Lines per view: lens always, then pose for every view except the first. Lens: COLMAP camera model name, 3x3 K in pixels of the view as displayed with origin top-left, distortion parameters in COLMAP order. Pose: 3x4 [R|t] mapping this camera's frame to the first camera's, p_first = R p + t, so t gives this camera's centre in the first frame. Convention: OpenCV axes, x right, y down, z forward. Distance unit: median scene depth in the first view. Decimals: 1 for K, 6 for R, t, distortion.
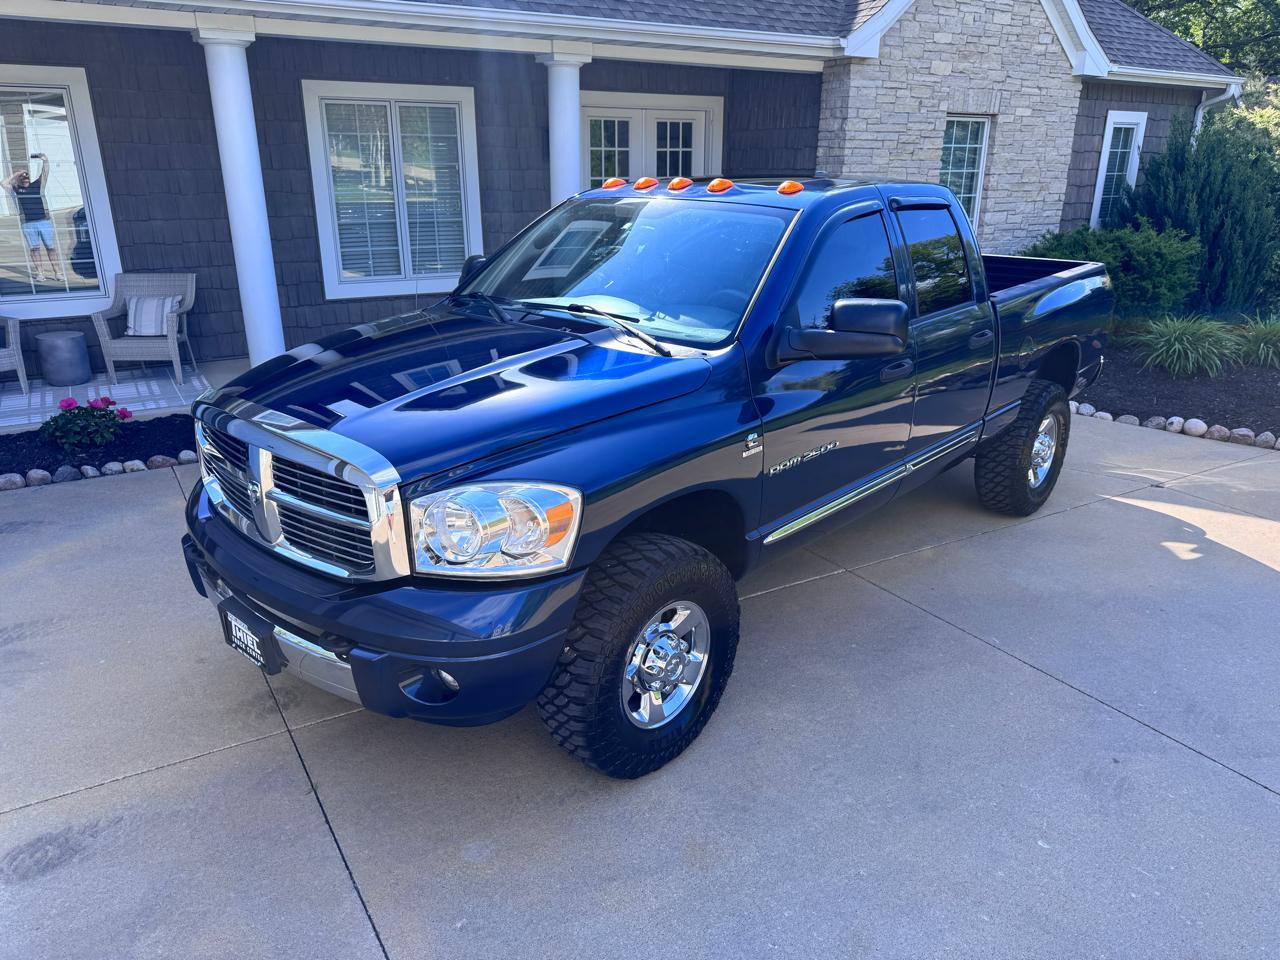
lens RADIAL K [[926.5, 0, 640.5], [0, 926.5, 492.8], [0, 0, 1]] dist [0.034261, -0.041742]
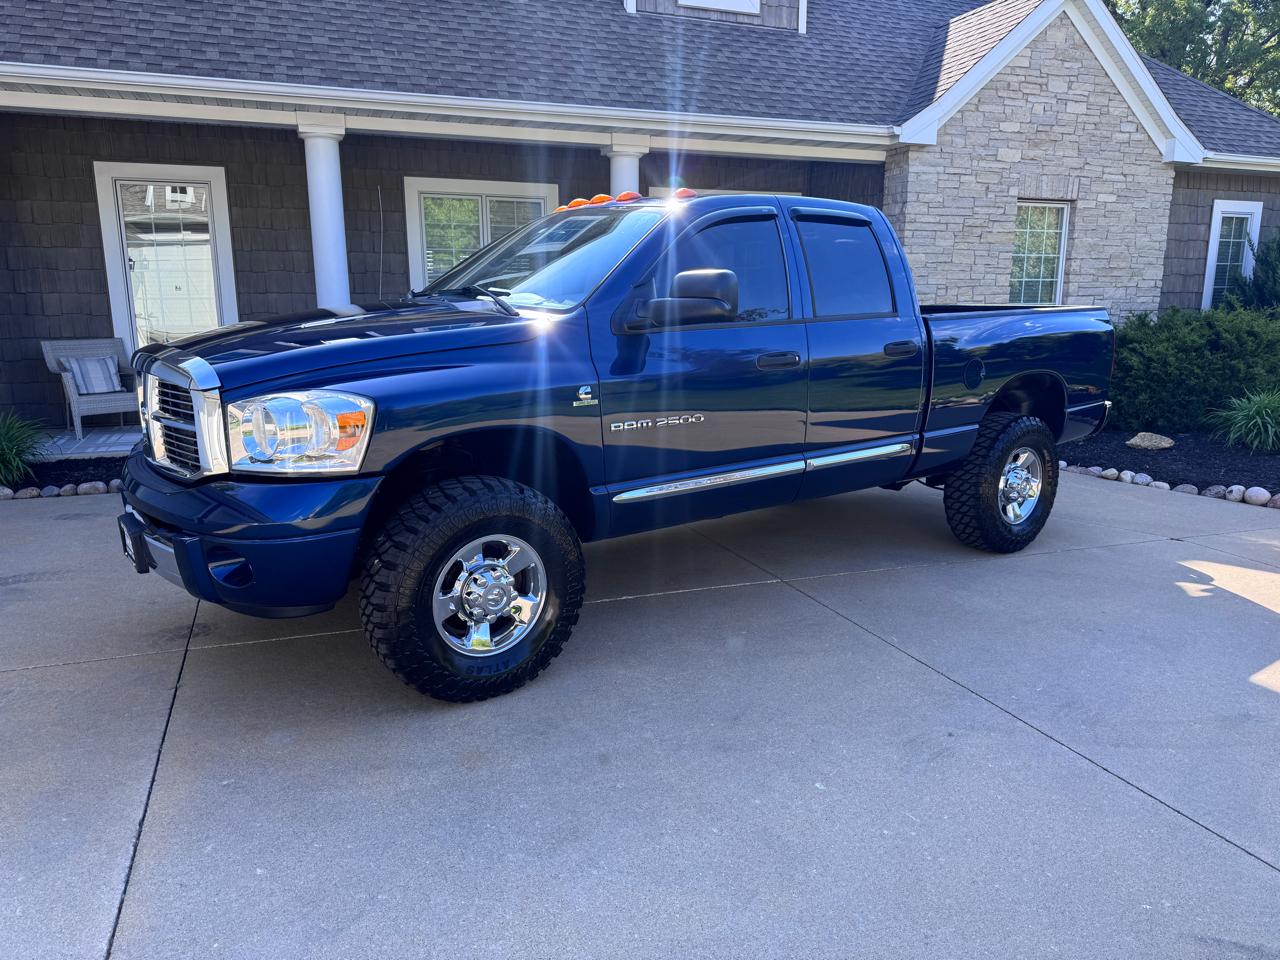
lens RADIAL K [[925.6, 0, 643.5], [0, 925.6, 491.6], [0, 0, 1]] dist [0.023397, -0.024203]
pose [[0.982678, 0.032558, -0.182438, 0.158162], [-0.057230, 0.989643, -0.131648, 0.079499], [0.176263, 0.139808, 0.974364, -0.009412]]
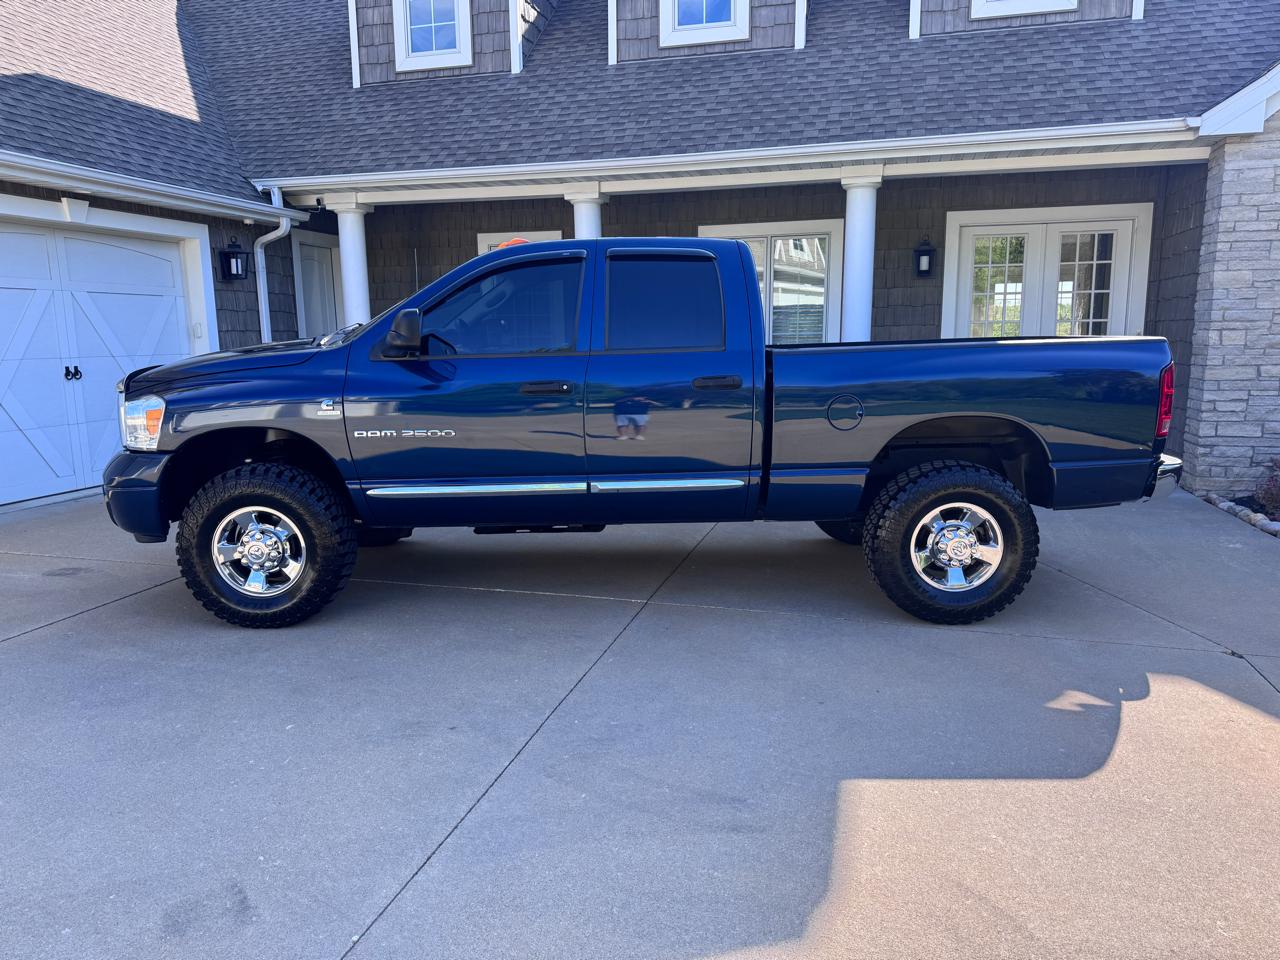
lens RADIAL K [[926.5, 0, 640.5], [0, 926.5, 492.8], [0, 0, 1]] dist [0.034261, -0.041742]
pose [[0.674668, 0.112953, -0.729427, 0.597618], [-0.236276, 0.969272, -0.068444, 0.022682], [0.699283, 0.218523, 0.680626, 0.163121]]
